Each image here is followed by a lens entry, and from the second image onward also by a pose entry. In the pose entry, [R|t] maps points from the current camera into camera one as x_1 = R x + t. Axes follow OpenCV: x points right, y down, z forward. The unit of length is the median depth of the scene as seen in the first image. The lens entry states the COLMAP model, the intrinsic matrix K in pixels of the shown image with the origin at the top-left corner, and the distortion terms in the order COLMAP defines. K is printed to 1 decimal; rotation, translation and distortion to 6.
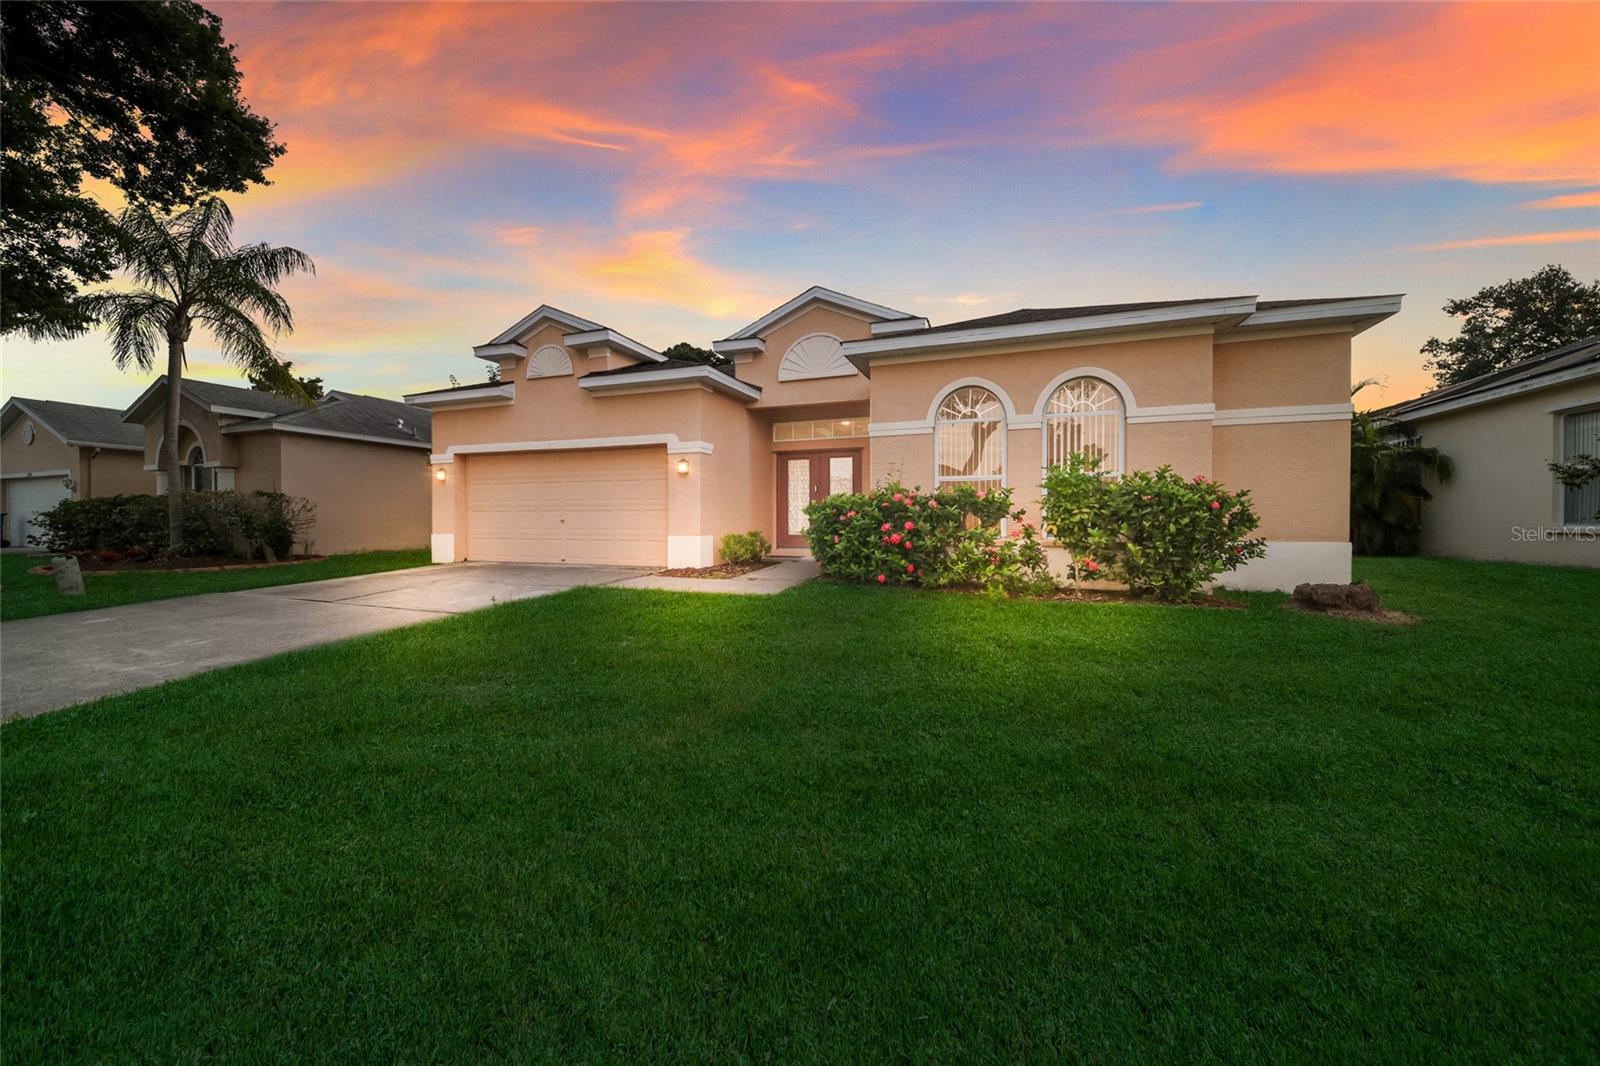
lens RADIAL K [[550.4, 0, 800.4], [0, 550.4, 530.8], [0, 0, 1]] dist [-0.001019, -0.000327]
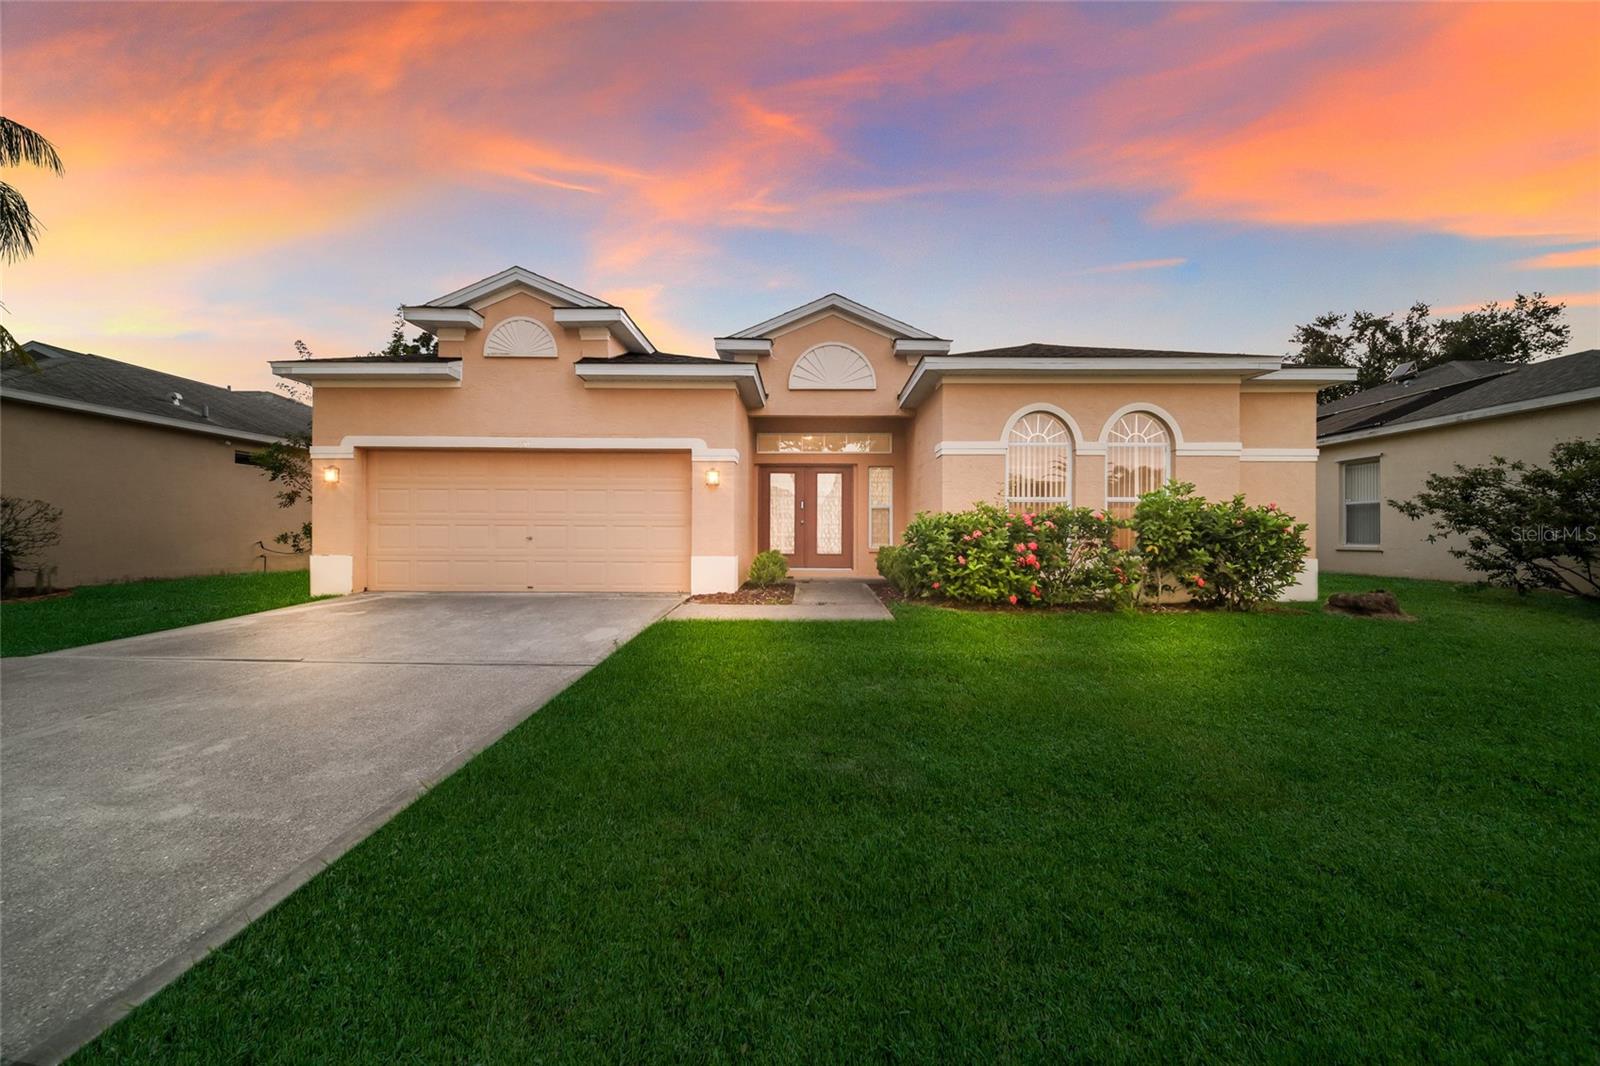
lens RADIAL K [[554.9, 0, 804.4], [0, 554.9, 537.8], [0, 0, 1]] dist [-0.001718, -0.000252]
pose [[0.946217, 0.004276, 0.323503, -0.335176], [0.001184, 0.999860, -0.016678, -0.004833], [-0.323530, 0.016164, 0.946080, 0.114552]]
